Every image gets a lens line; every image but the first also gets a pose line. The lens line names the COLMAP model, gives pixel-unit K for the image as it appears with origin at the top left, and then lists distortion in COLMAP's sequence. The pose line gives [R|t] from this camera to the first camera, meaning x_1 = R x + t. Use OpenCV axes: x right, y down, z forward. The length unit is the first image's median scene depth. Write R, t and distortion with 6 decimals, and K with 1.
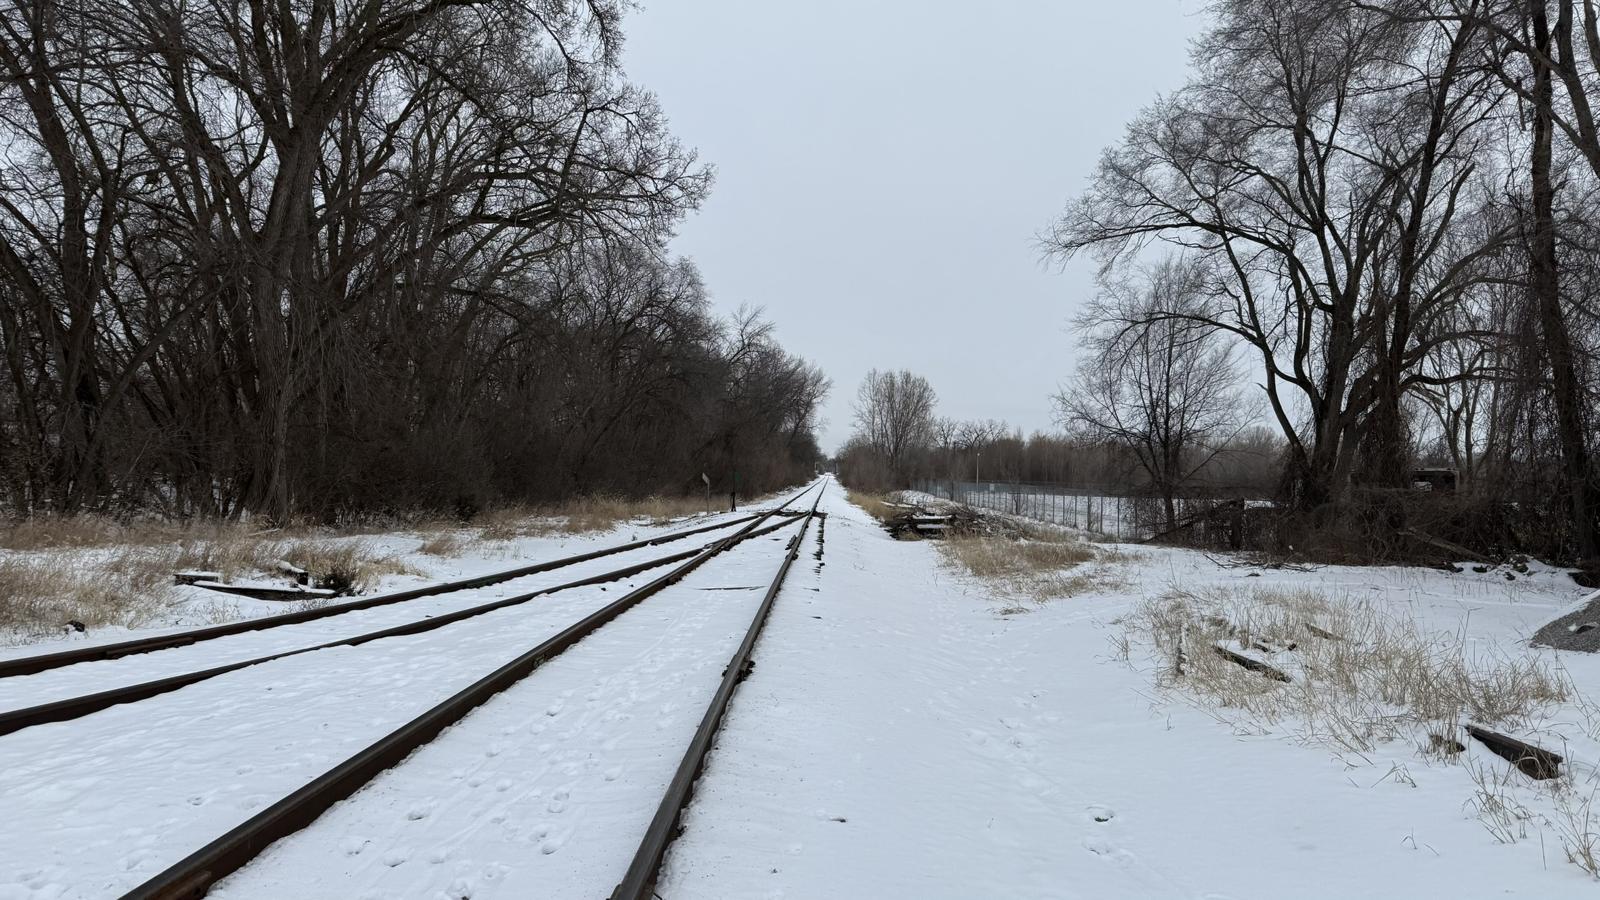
lens RADIAL K [[1044.5, 0, 800.0], [0, 1044.5, 450.0], [0, 0, 1]] dist [-0.000680, -0.018145]
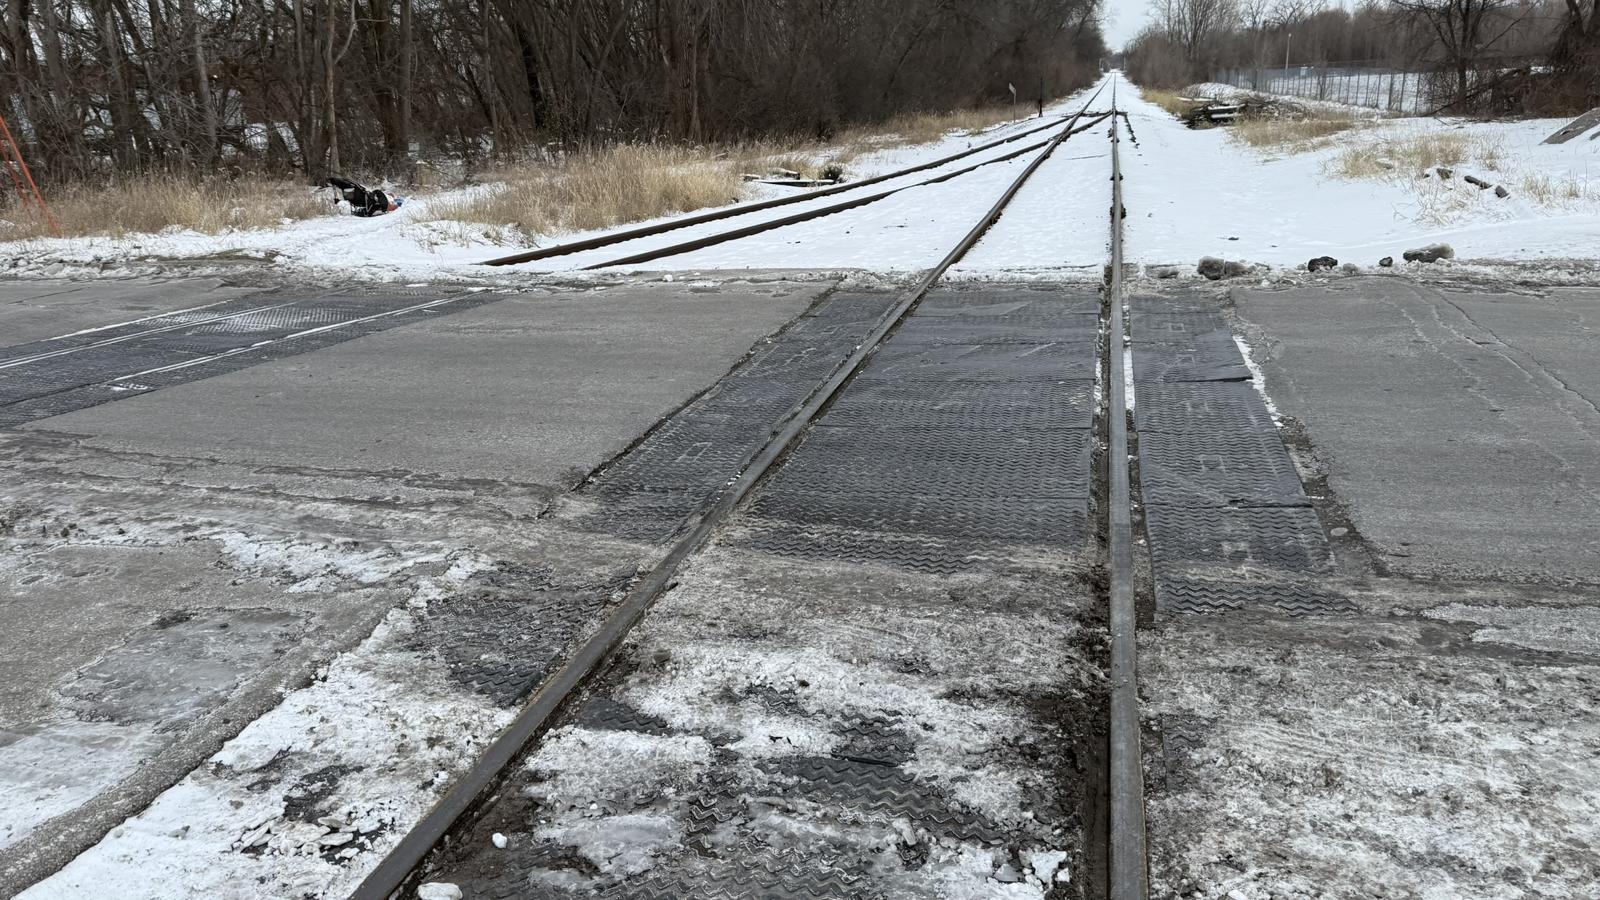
lens RADIAL K [[1044.5, 0, 800.0], [0, 1044.5, 450.0], [0, 0, 1]] dist [-0.000680, -0.018145]
pose [[0.965353, 0.000081, -0.260946, -0.023253], [0.091272, 0.936729, 0.337946, -0.010993], [0.244464, -0.350055, 0.904267, -0.250046]]
